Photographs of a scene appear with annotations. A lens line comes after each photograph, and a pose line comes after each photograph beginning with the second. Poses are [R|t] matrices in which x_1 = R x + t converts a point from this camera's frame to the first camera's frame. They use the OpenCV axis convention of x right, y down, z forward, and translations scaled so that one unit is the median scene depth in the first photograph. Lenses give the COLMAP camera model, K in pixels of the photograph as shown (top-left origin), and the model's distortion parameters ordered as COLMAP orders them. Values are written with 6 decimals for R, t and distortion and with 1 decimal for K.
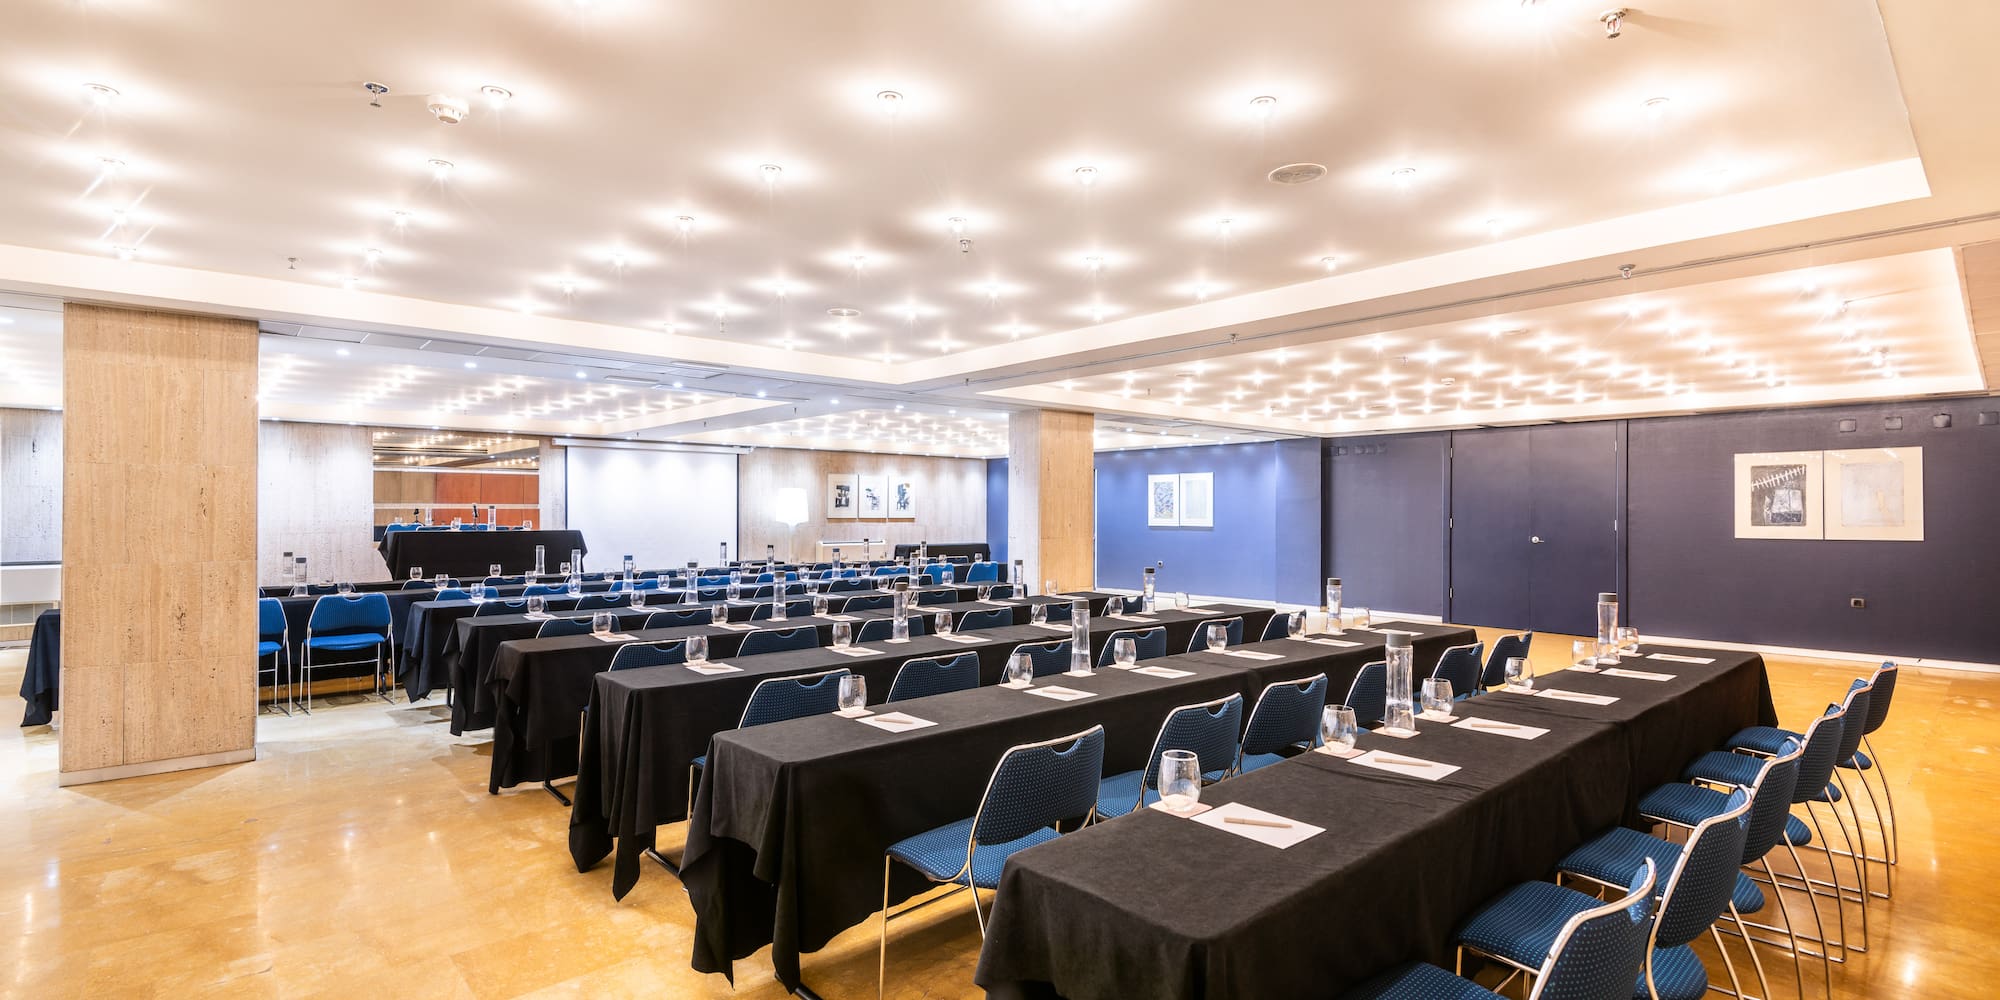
lens RADIAL K [[924.0, 0, 1001.5], [0, 924.0, 533.9], [0, 0, 1]] dist [0.087464, 0.000174]
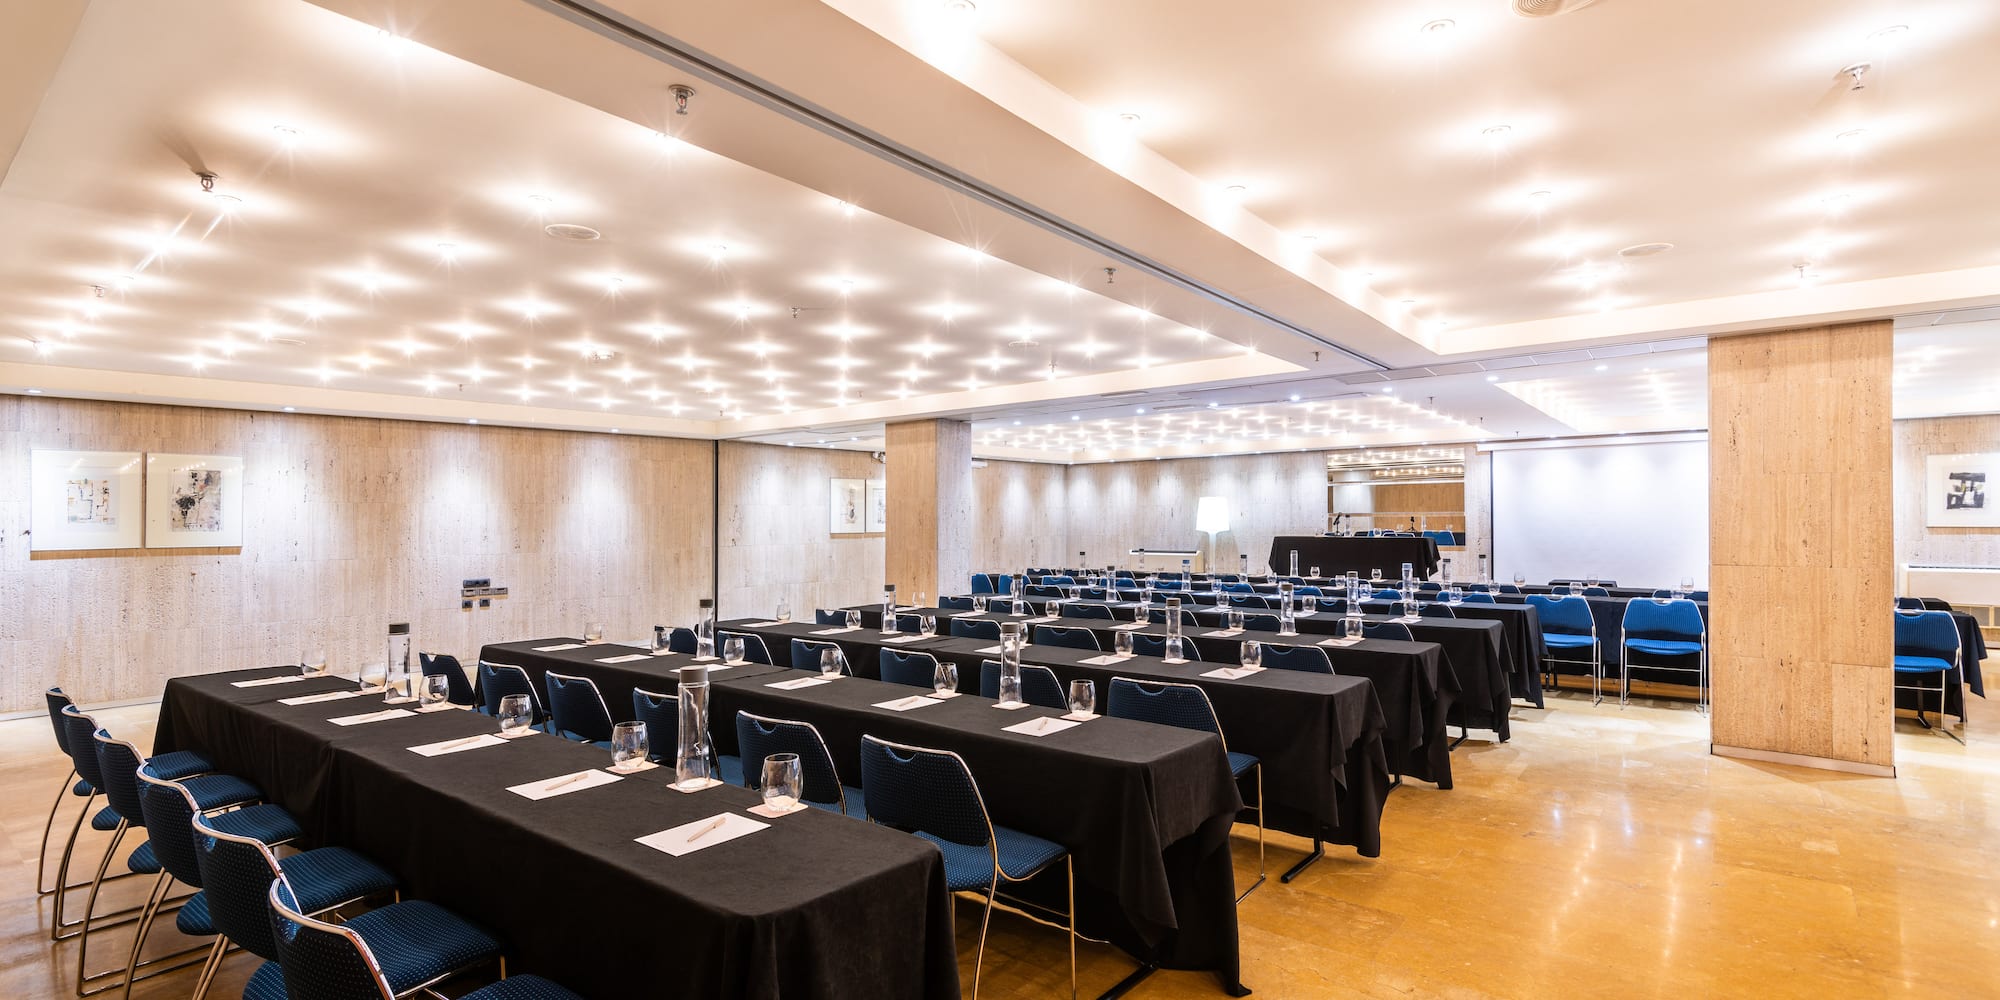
lens RADIAL K [[925.7, 0, 1000.0], [0, 925.7, 500.0], [0, 0, 1]] dist [-0.000692, -0.000038]
pose [[0.165575, -0.023066, -0.985927, 0.504604], [-0.018490, 0.999478, -0.026488, -0.011107], [0.986024, 0.022615, 0.165062, 0.444657]]
